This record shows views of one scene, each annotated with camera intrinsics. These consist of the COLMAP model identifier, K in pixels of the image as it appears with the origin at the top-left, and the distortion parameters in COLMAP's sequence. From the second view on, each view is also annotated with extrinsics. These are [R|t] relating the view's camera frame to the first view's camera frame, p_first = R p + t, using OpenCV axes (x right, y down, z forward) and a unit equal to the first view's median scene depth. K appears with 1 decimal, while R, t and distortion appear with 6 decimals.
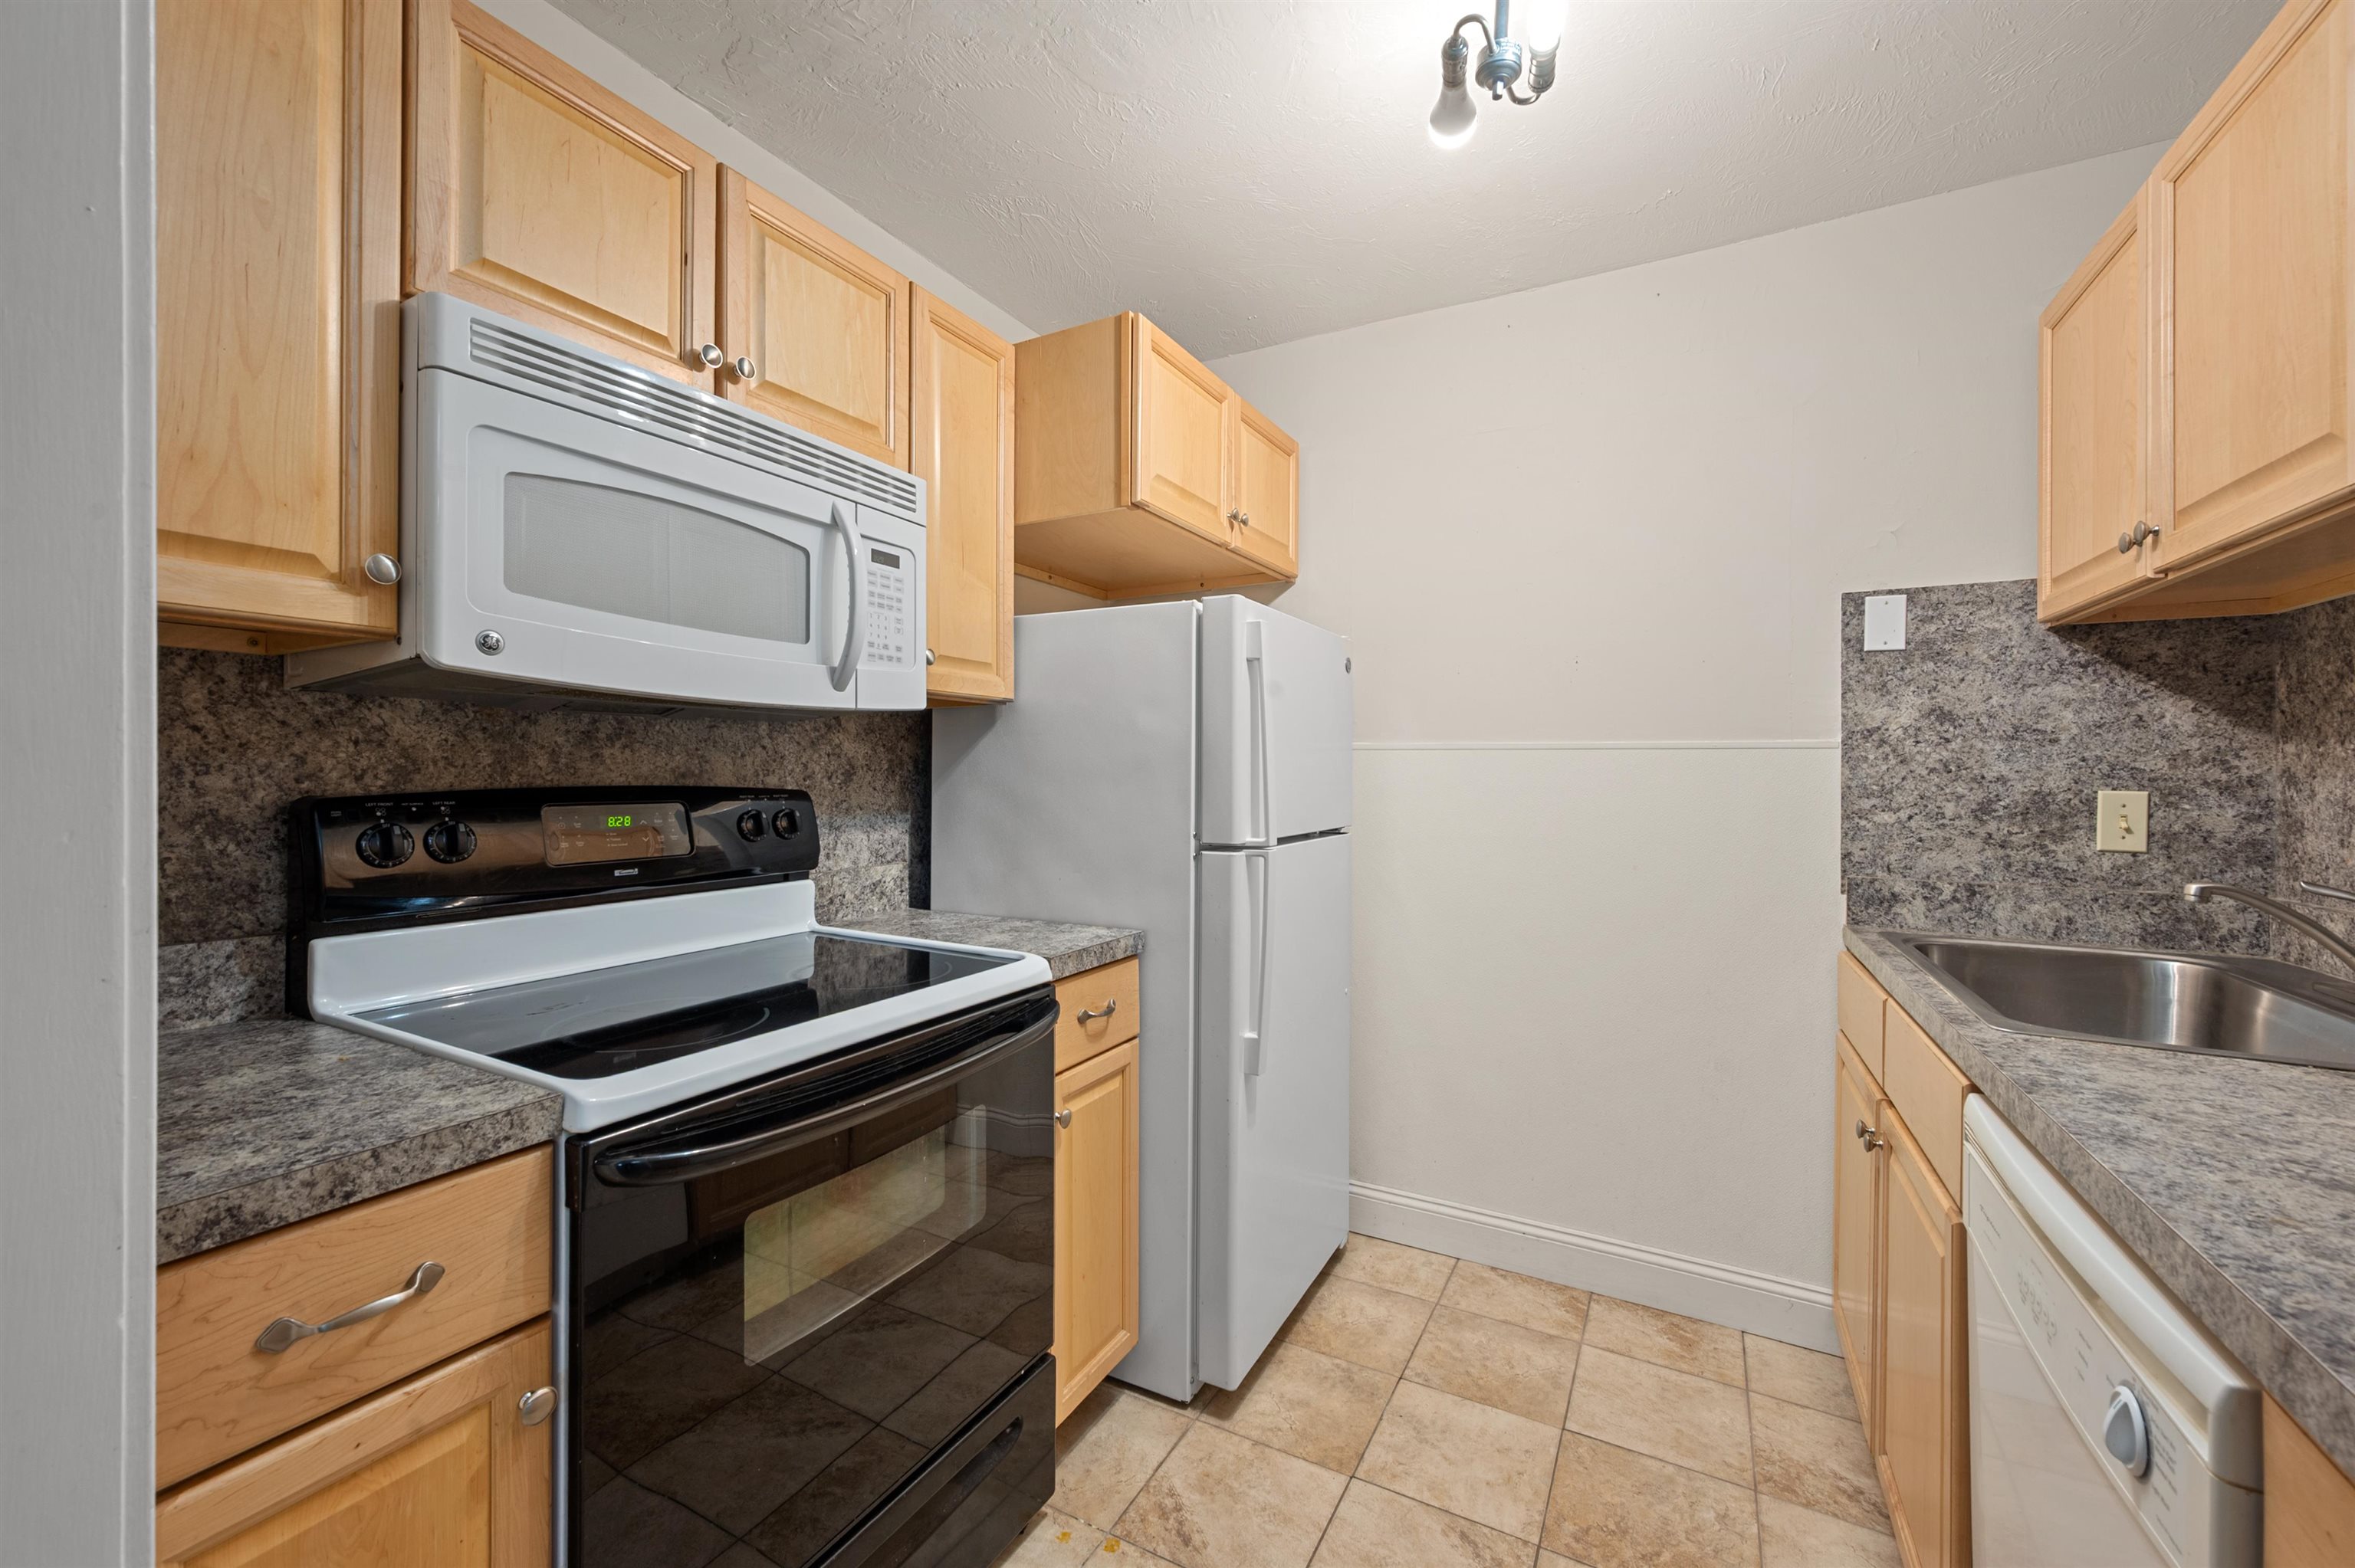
lens RADIAL K [[934.5, 0, 1179.2], [0, 934.5, 775.0], [0, 0, 1]] dist [-0.004961, 0.001370]
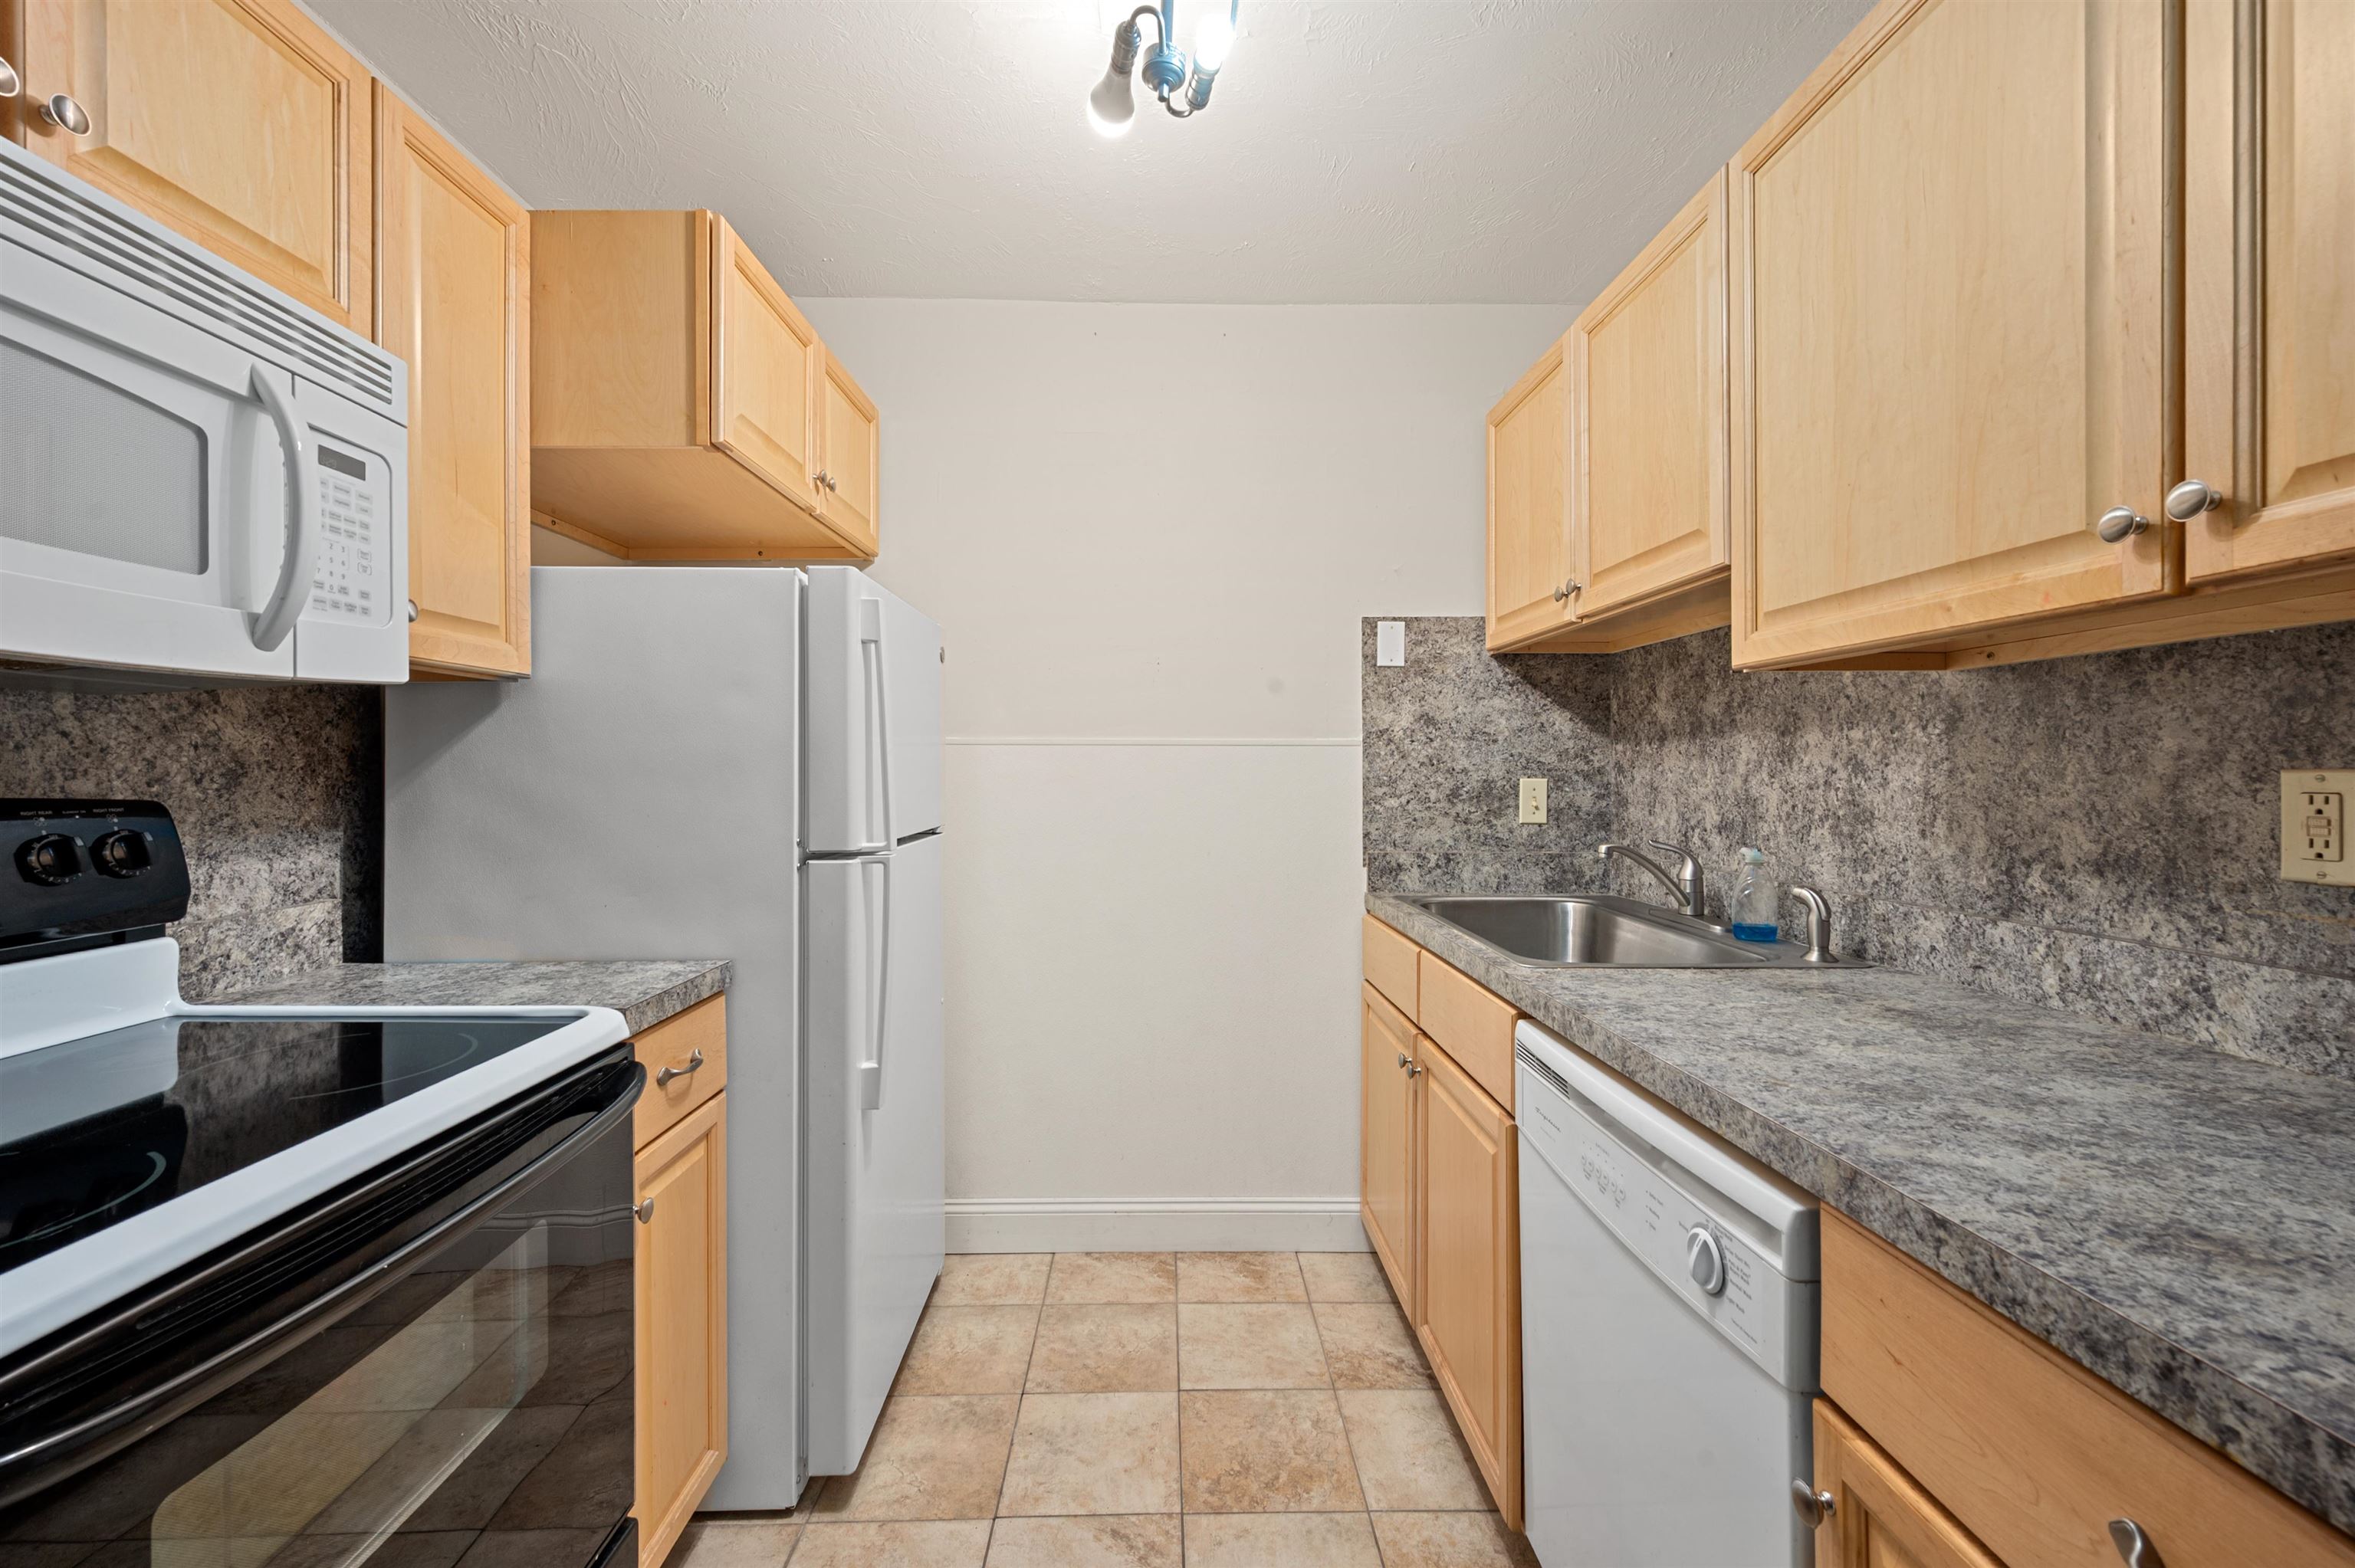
lens RADIAL K [[934.5, 0, 1174.4], [0, 934.5, 768.9], [0, 0, 1]] dist [-0.004961, 0.001370]
pose [[0.866860, -0.006427, 0.498511, -0.112254], [0.007633, 0.999971, -0.000381, -0.000150], [-0.498494, 0.004135, 0.866883, 0.085962]]
